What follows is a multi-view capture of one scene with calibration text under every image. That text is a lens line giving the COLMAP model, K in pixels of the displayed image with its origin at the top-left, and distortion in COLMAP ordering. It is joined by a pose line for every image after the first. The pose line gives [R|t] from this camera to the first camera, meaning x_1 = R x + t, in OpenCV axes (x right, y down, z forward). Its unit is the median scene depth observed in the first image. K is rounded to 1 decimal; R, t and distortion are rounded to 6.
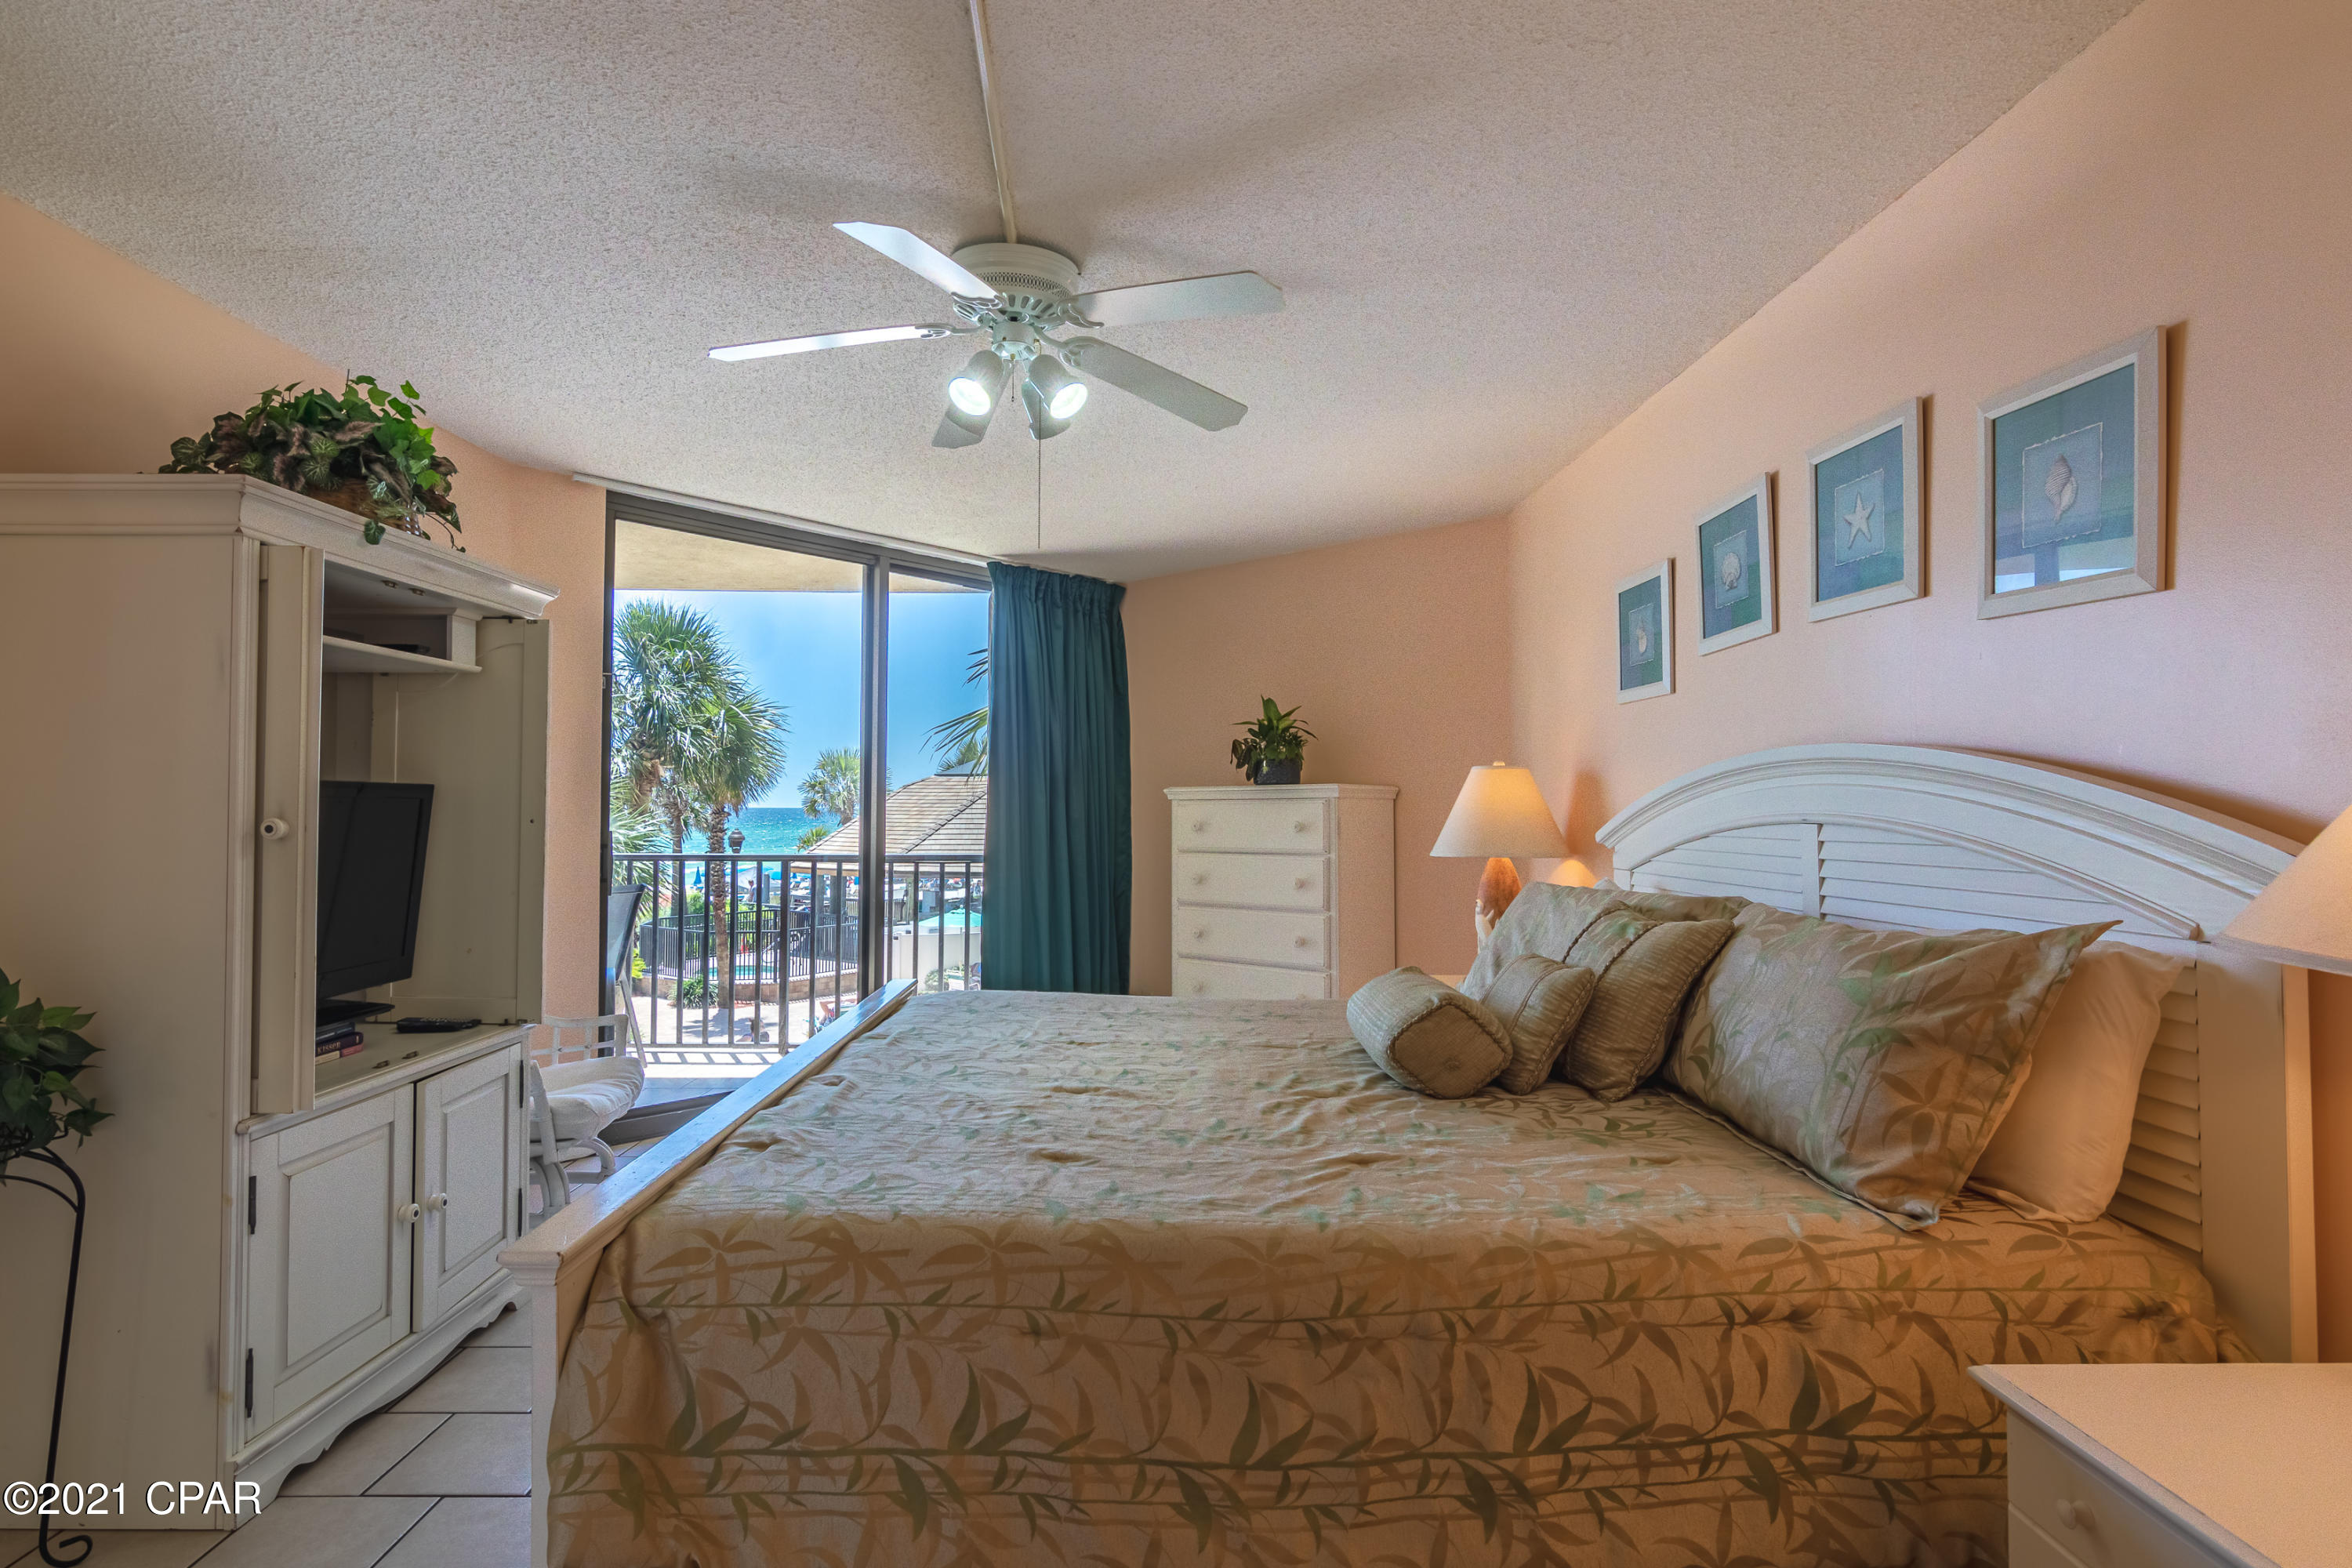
lens RADIAL K [[1202.4, 0, 1161.9], [0, 1202.4, 804.2], [0, 0, 1]] dist [-0.009794, 0.004324]
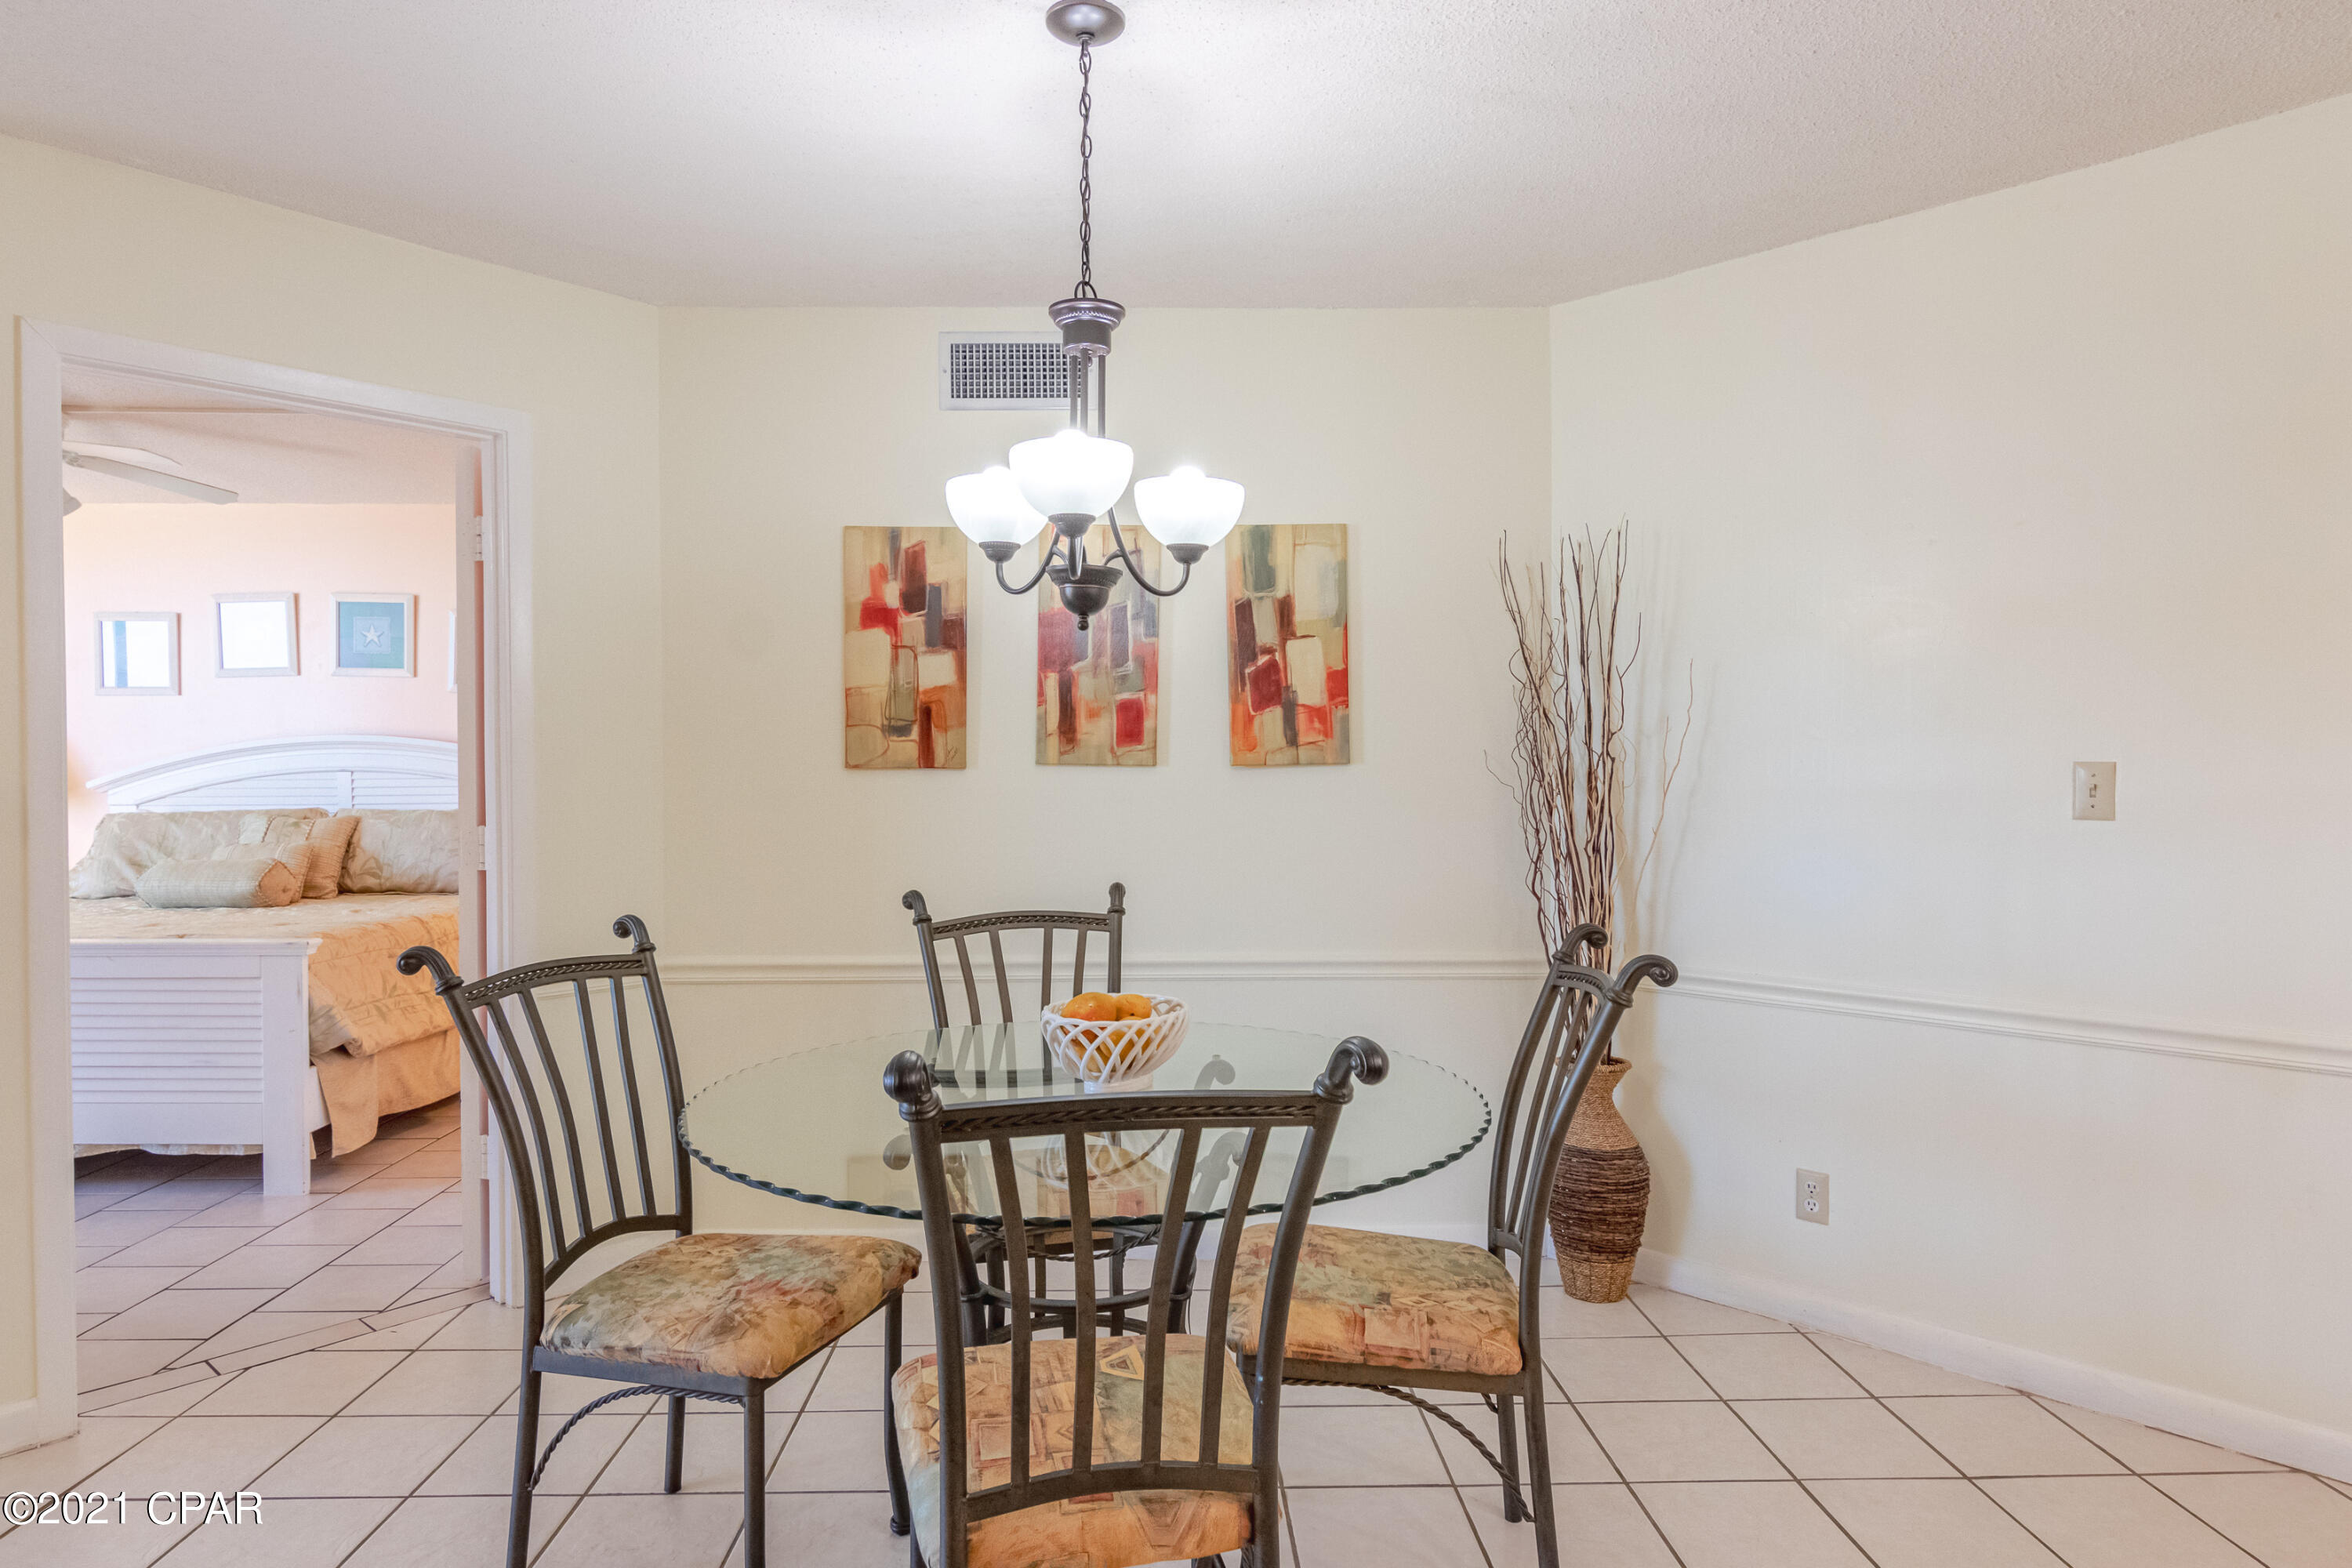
lens RADIAL K [[1476.5, 0, 1180.6], [0, 1476.5, 773.0], [0, 0, 1]] dist [0.005146, 0.004044]
pose [[-0.010523, -0.010055, 0.999894, -2.146754], [0.001844, 0.999948, 0.010074, -0.005158], [-0.999943, 0.001950, -0.010504, -0.470256]]
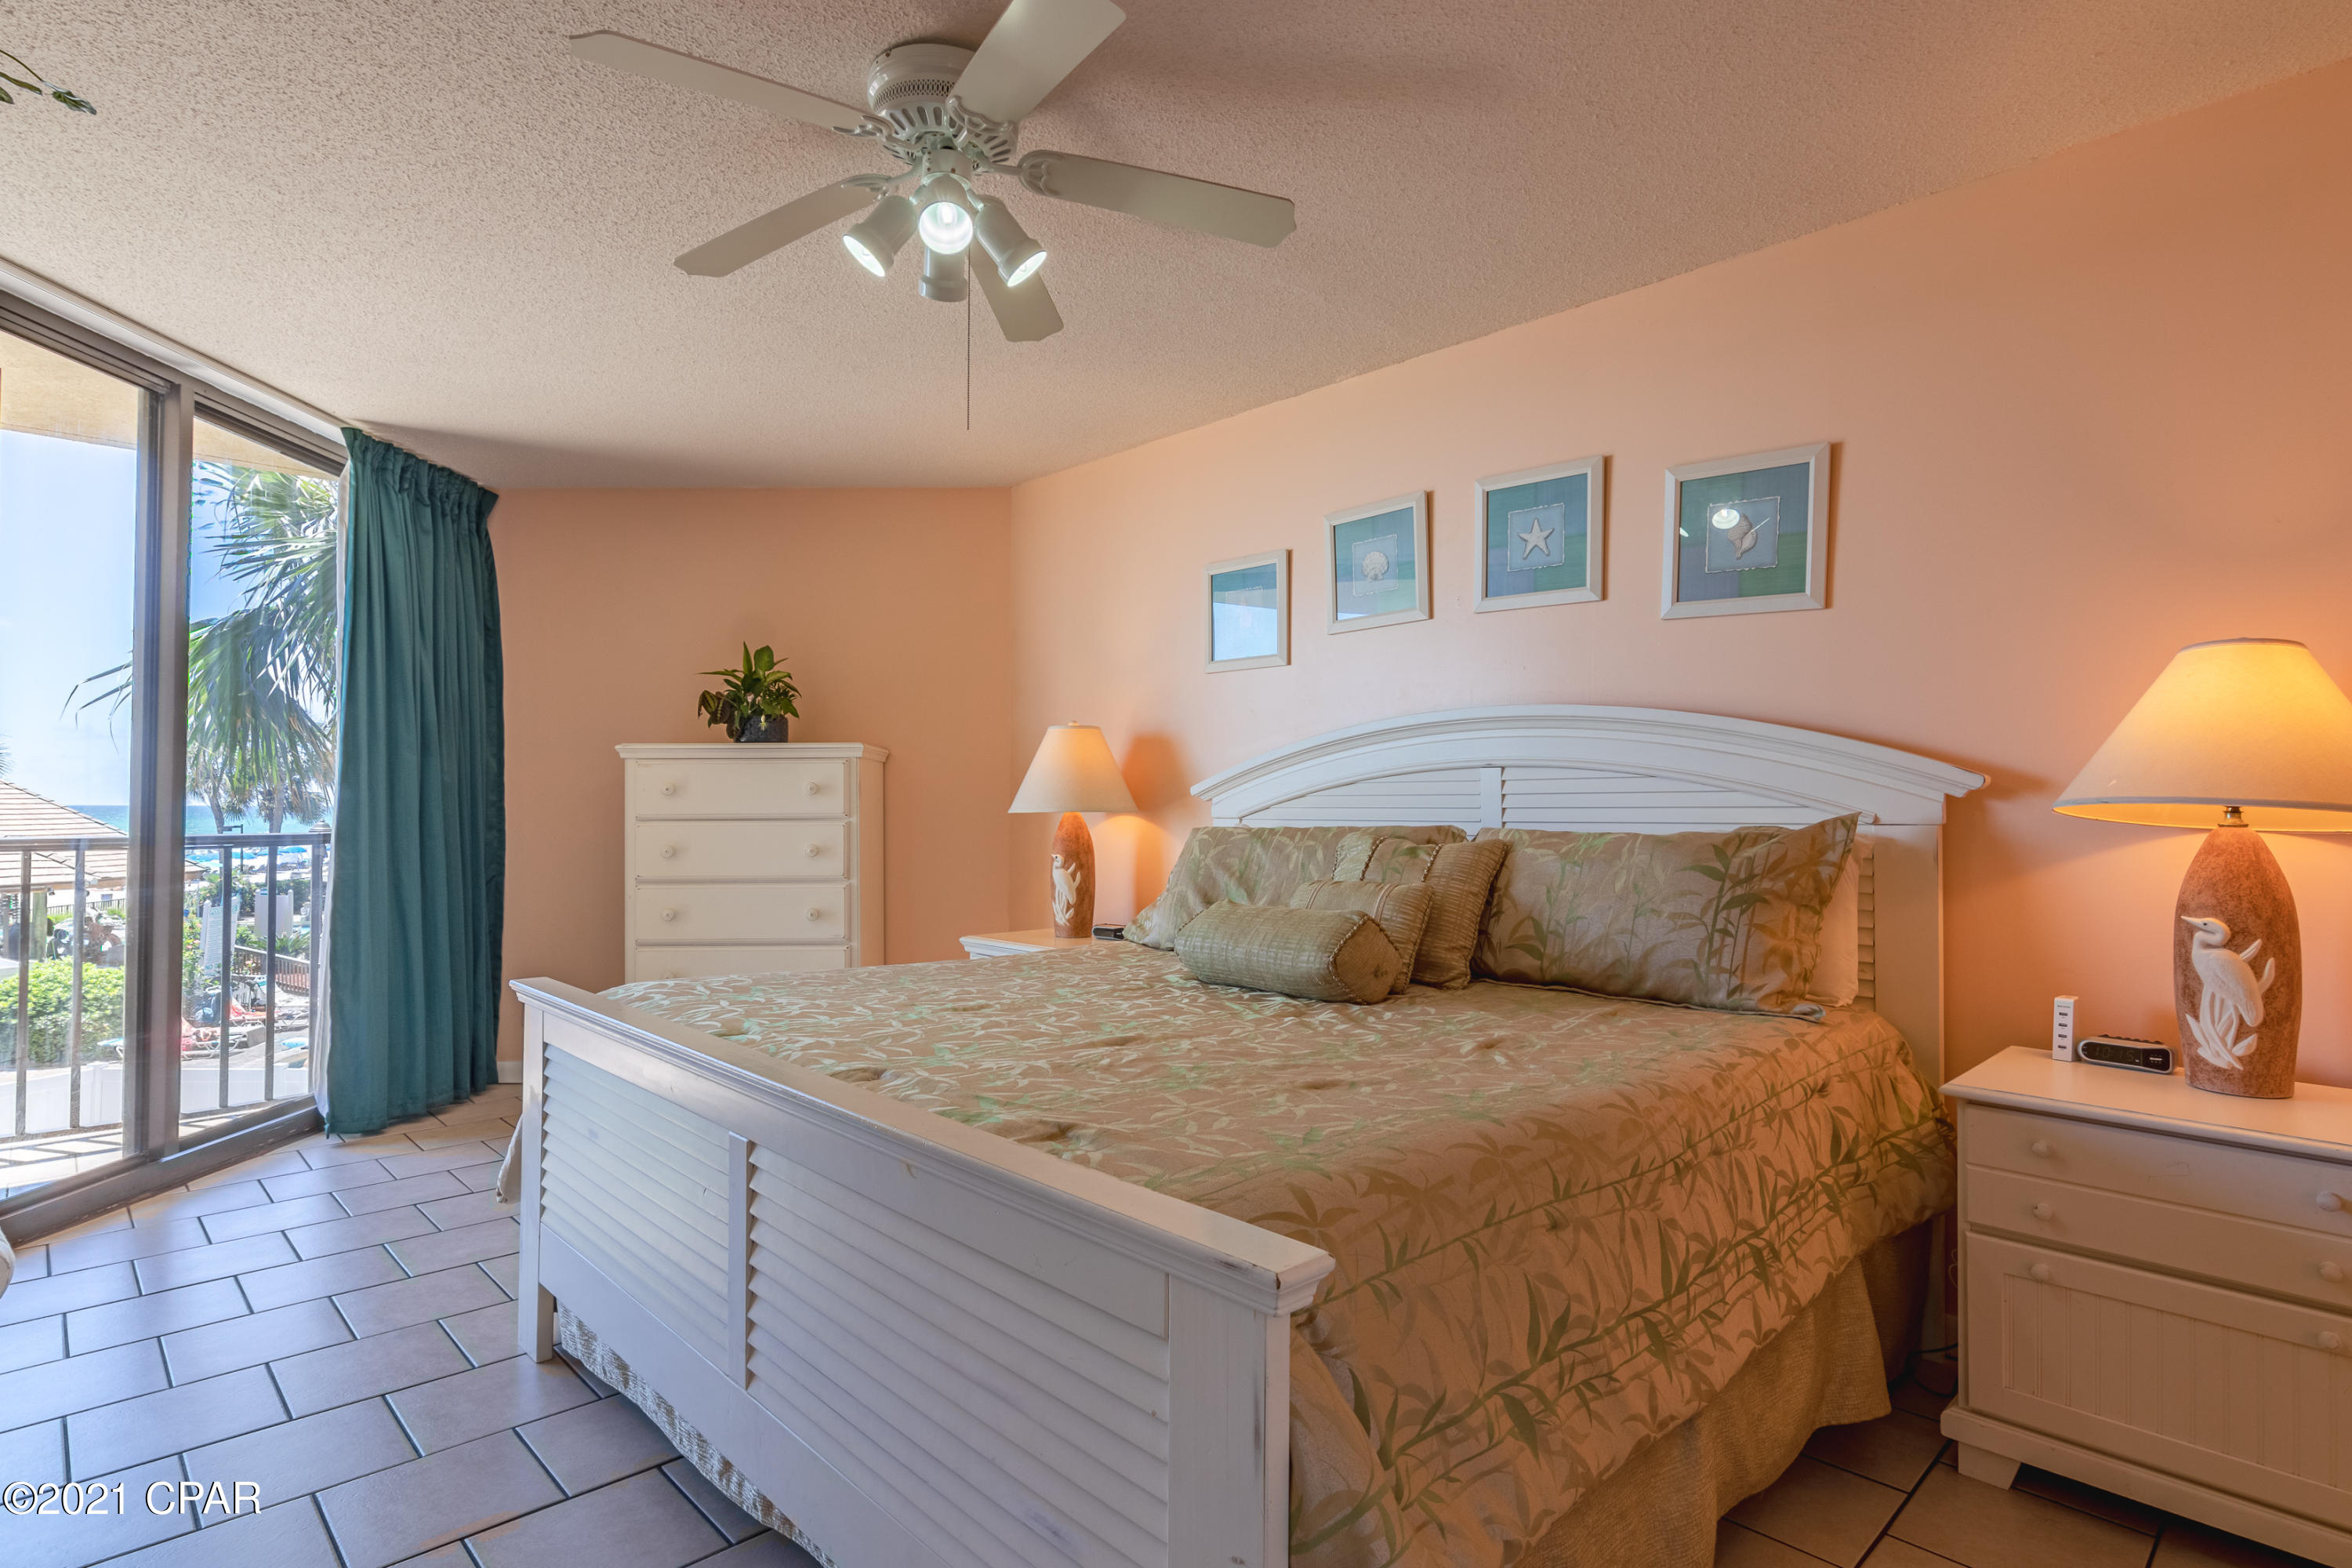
lens RADIAL K [[1202.4, 0, 1130.2], [0, 1202.4, 811.8], [0, 0, 1]] dist [-0.009794, 0.004324]
pose [[0.736008, -0.005794, 0.676948, -0.638454], [-0.001046, 0.999952, 0.009697, 0.052971], [-0.676972, -0.007845, 0.735967, 0.312435]]
